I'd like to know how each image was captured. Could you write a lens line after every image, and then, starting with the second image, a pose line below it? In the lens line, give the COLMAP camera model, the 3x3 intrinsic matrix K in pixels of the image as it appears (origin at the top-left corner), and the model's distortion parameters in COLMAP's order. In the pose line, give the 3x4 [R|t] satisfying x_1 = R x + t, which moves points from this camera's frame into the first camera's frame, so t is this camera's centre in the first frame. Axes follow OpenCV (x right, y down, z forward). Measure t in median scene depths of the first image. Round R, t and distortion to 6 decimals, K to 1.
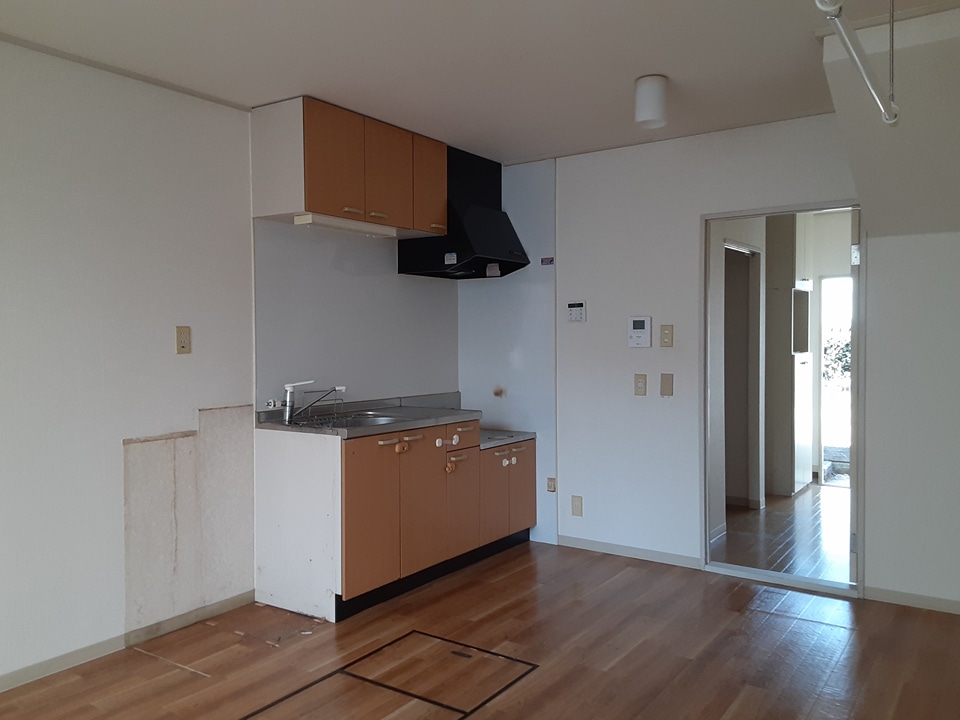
lens RADIAL K [[767.6, 0, 464.1], [0, 767.6, 362.0], [0, 0, 1]] dist [0.104677, -0.158445]
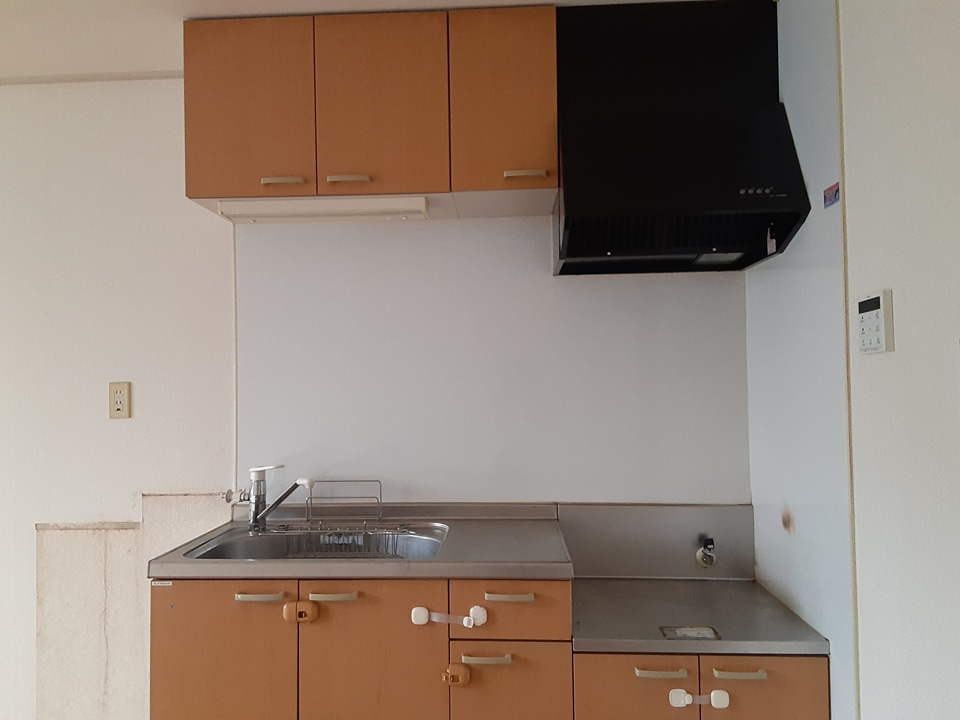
lens RADIAL K [[767.6, 0, 464.1], [0, 767.6, 362.0], [0, 0, 1]] dist [0.104677, -0.158445]
pose [[0.531378, -0.024735, -0.846774, 0.371863], [-0.017096, 0.999057, -0.039912, -0.033030], [0.846962, 0.035685, 0.530454, 0.711296]]
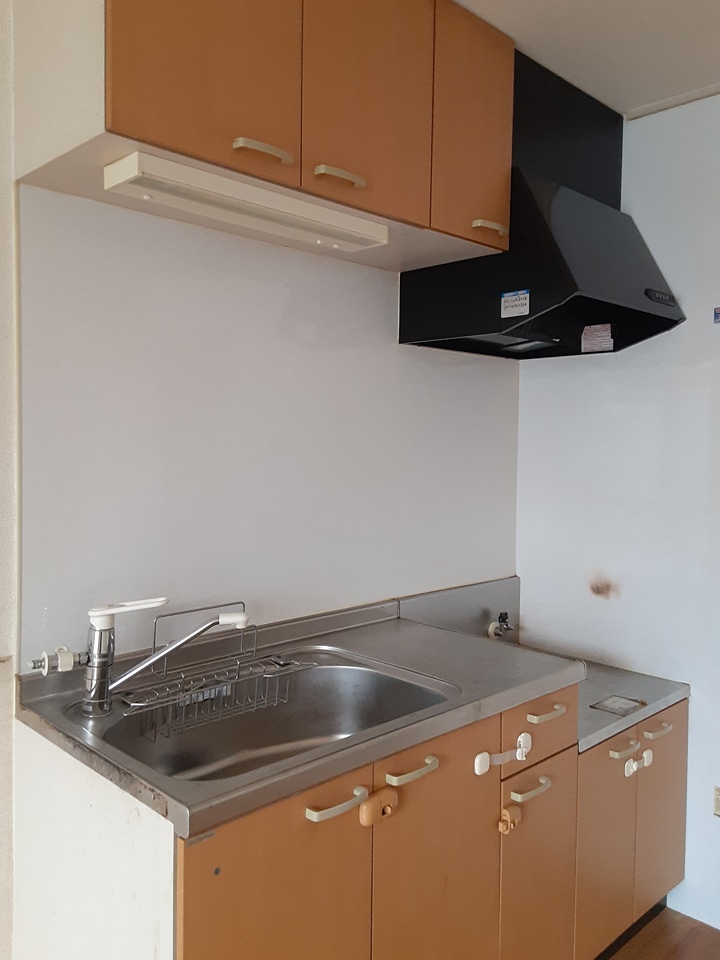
lens RADIAL K [[767.6, 0, 358.6], [0, 767.6, 470.5], [0, 0, 1]] dist [0.104677, -0.158445]
pose [[0.984354, 0.023421, -0.174637, -0.026885], [-0.022013, 0.999708, 0.009991, -0.042998], [0.174820, -0.005991, 0.984582, 0.564258]]
